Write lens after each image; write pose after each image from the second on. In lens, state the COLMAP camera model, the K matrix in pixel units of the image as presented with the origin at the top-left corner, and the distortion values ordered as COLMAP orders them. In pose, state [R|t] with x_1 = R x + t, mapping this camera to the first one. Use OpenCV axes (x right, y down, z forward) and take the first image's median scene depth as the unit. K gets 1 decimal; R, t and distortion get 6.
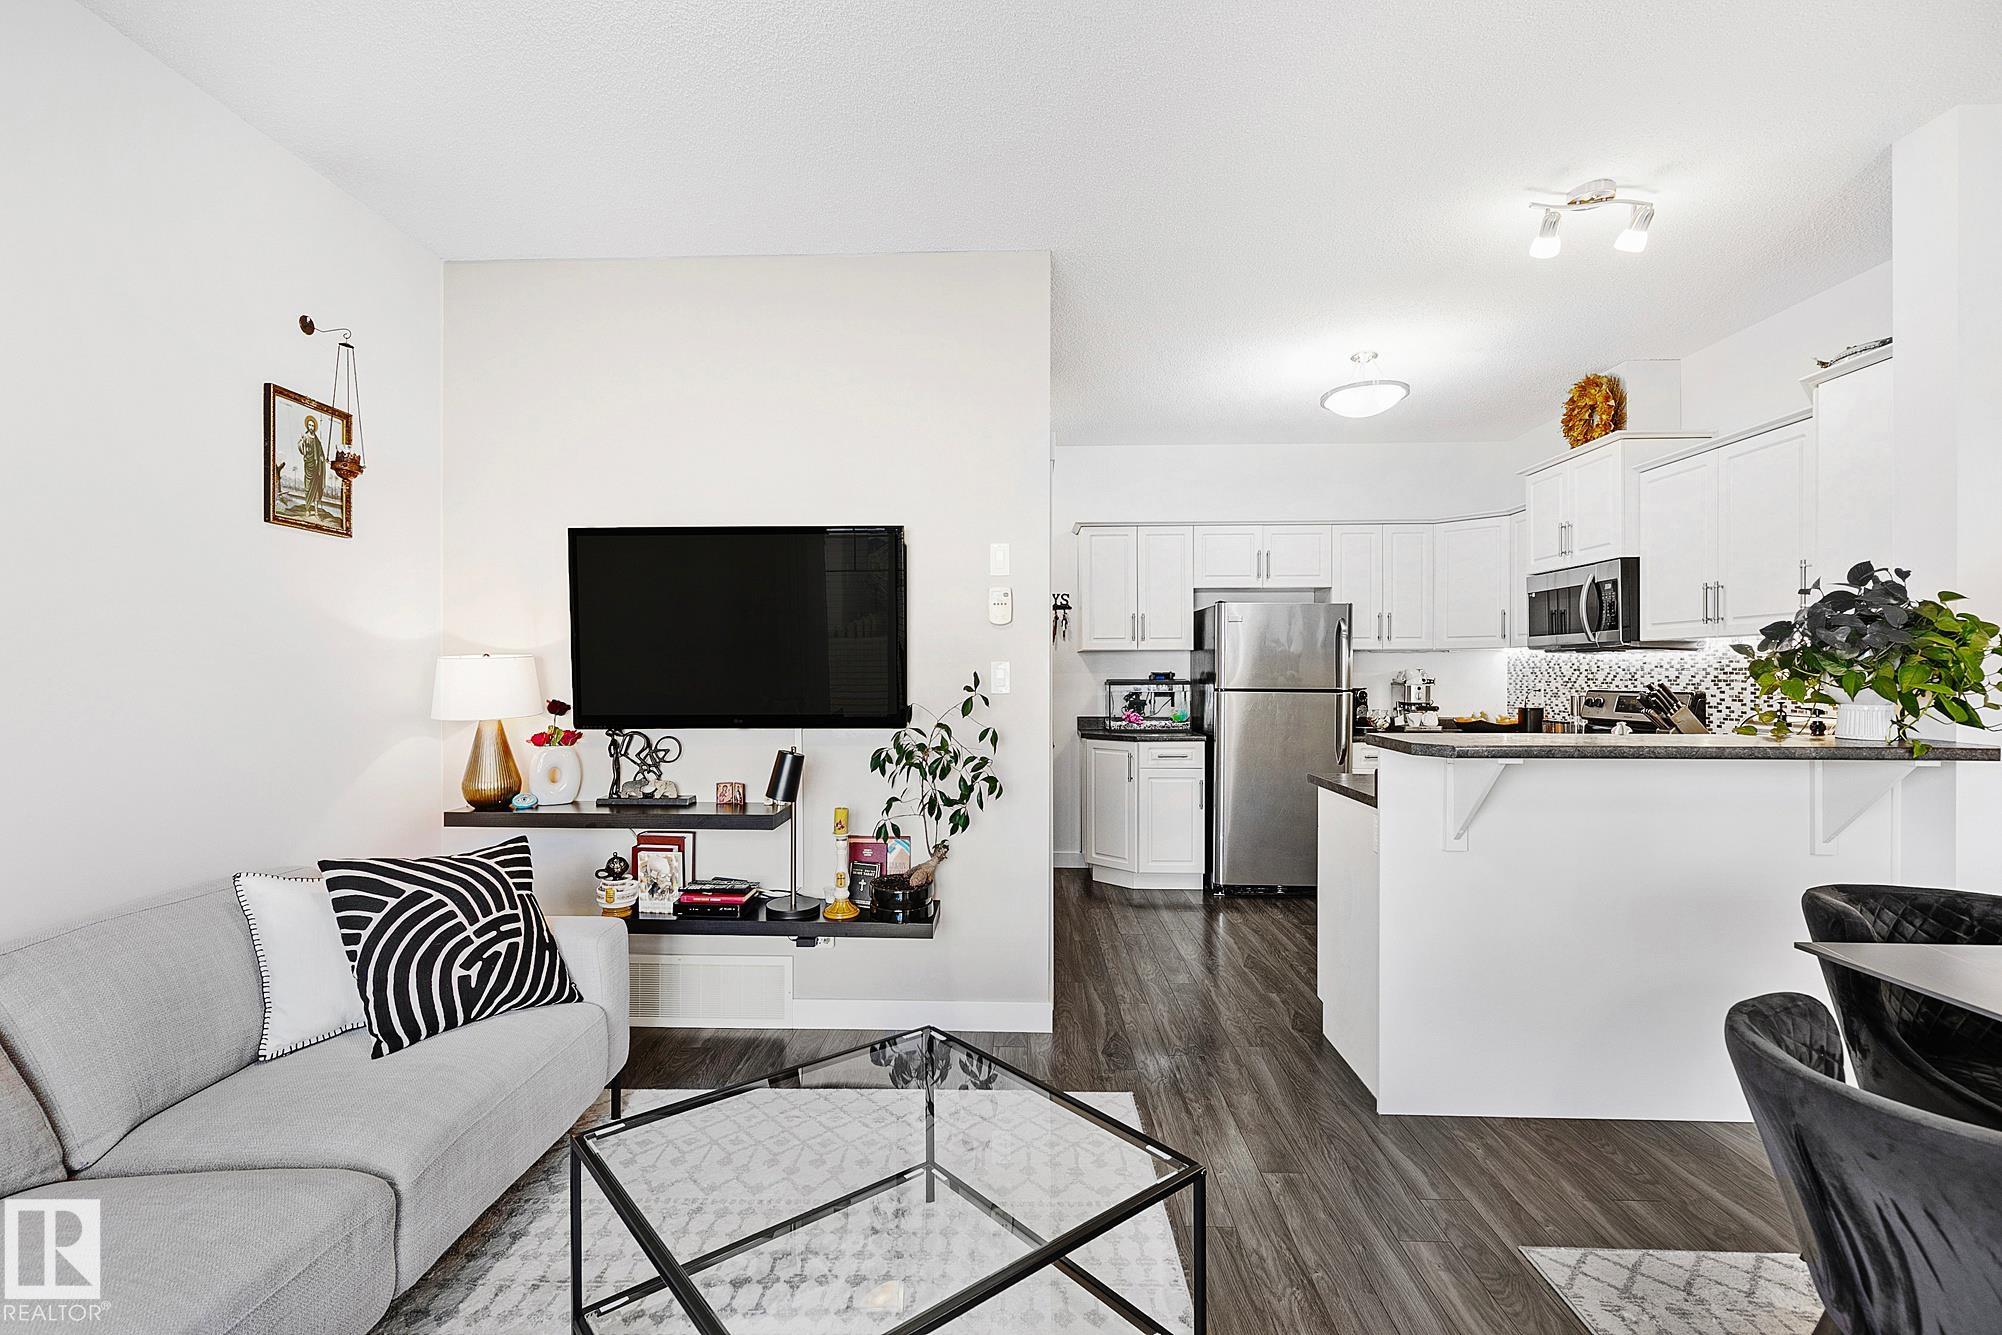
lens RADIAL K [[899.5, 0, 991.1], [0, 899.5, 675.7], [0, 0, 1]] dist [0.005027, -0.000067]
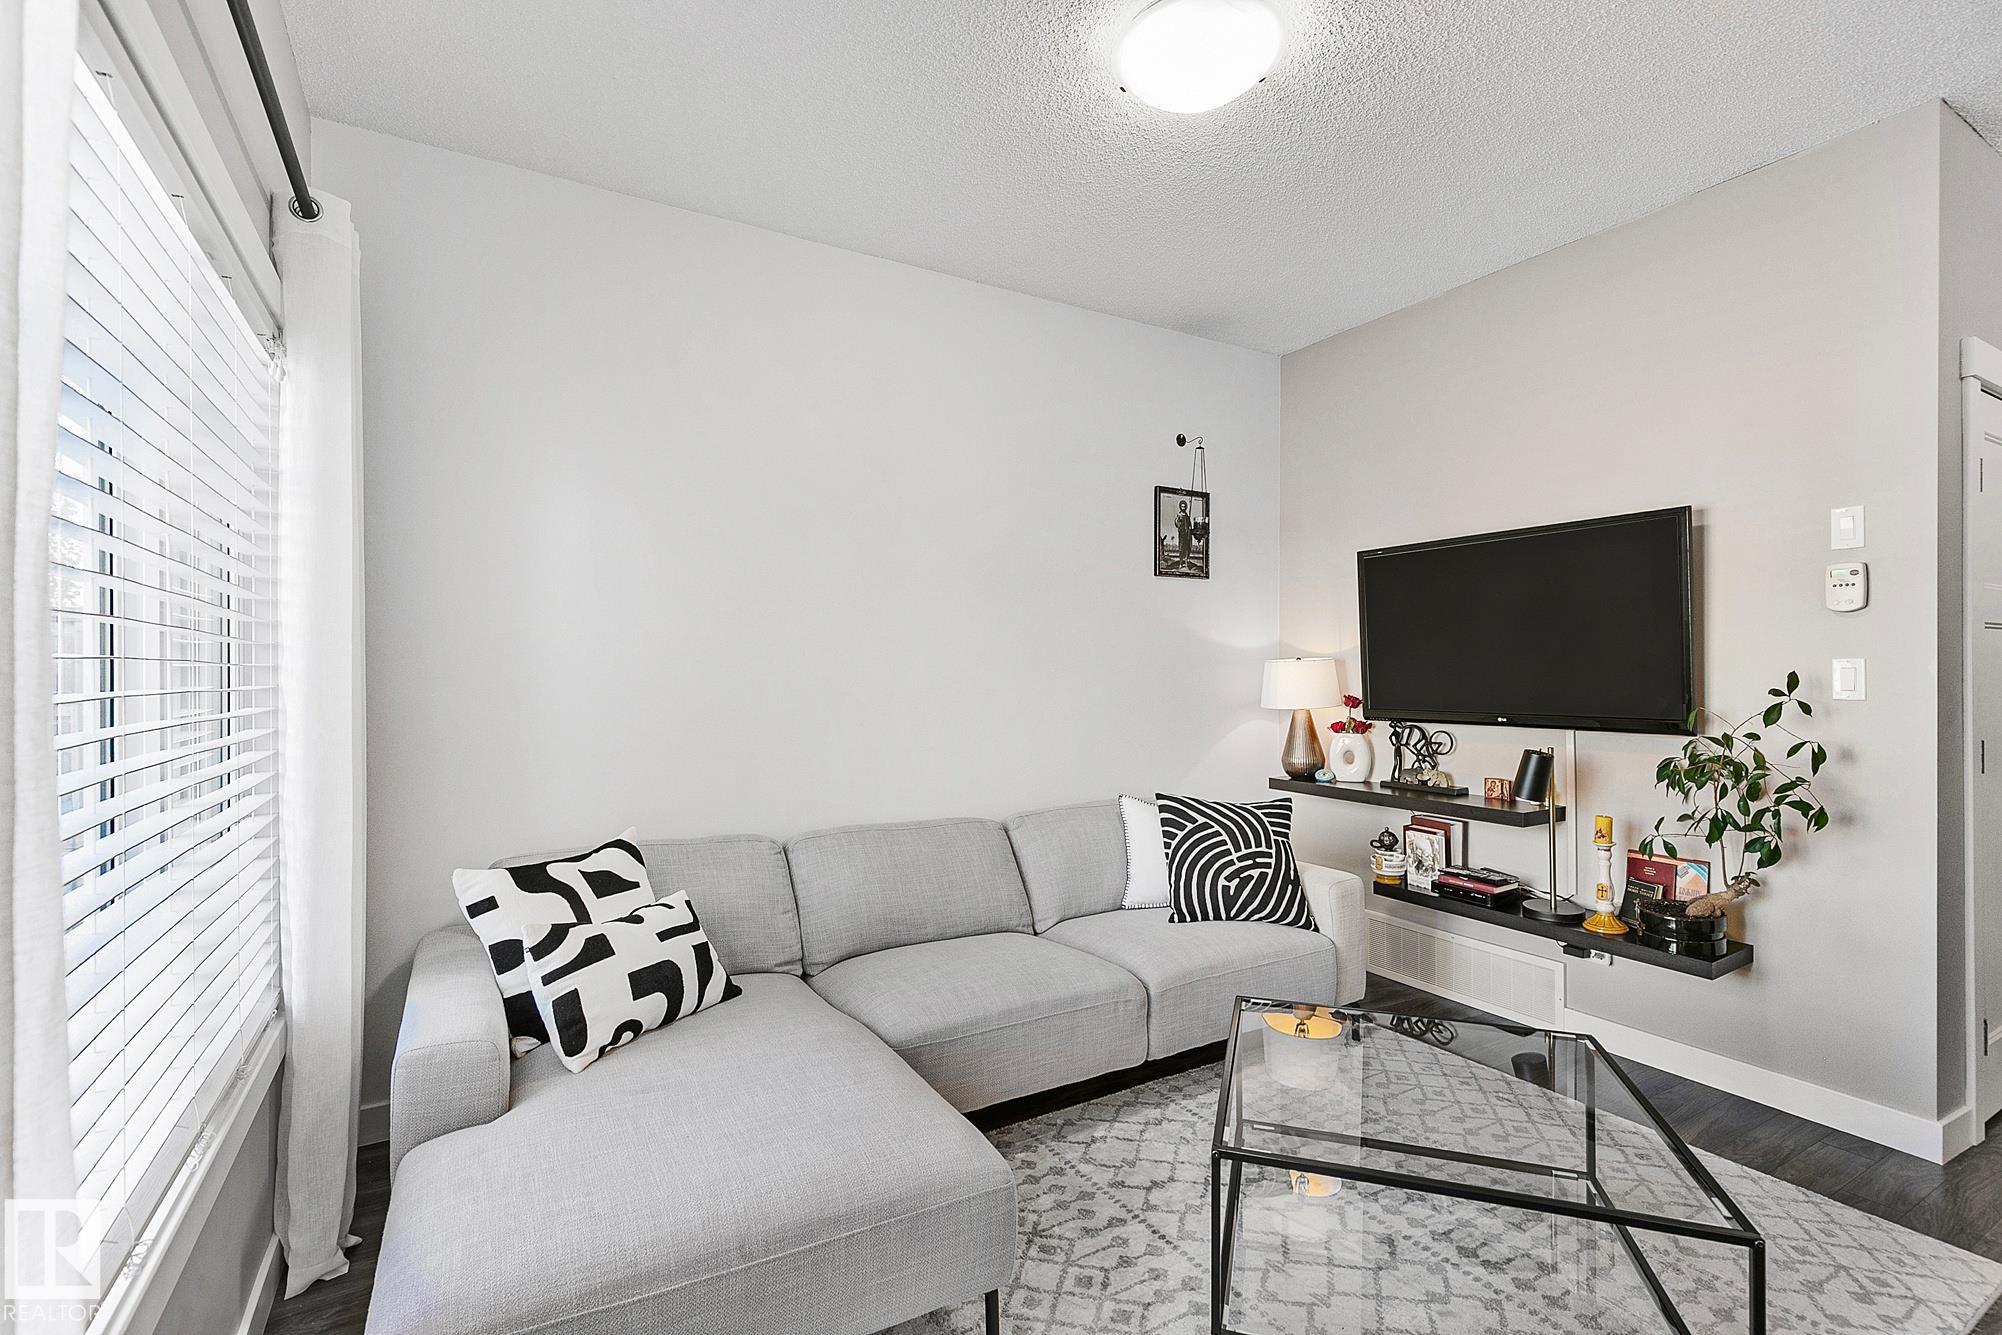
lens RADIAL K [[899.5, 0, 979.4], [0, 899.5, 669.5], [0, 0, 1]] dist [0.005027, -0.000067]
pose [[0.523868, -0.001186, -0.851798, 0.298416], [-0.002540, 0.999992, -0.002955, -0.002731], [0.851795, 0.003711, 0.523861, -0.057452]]
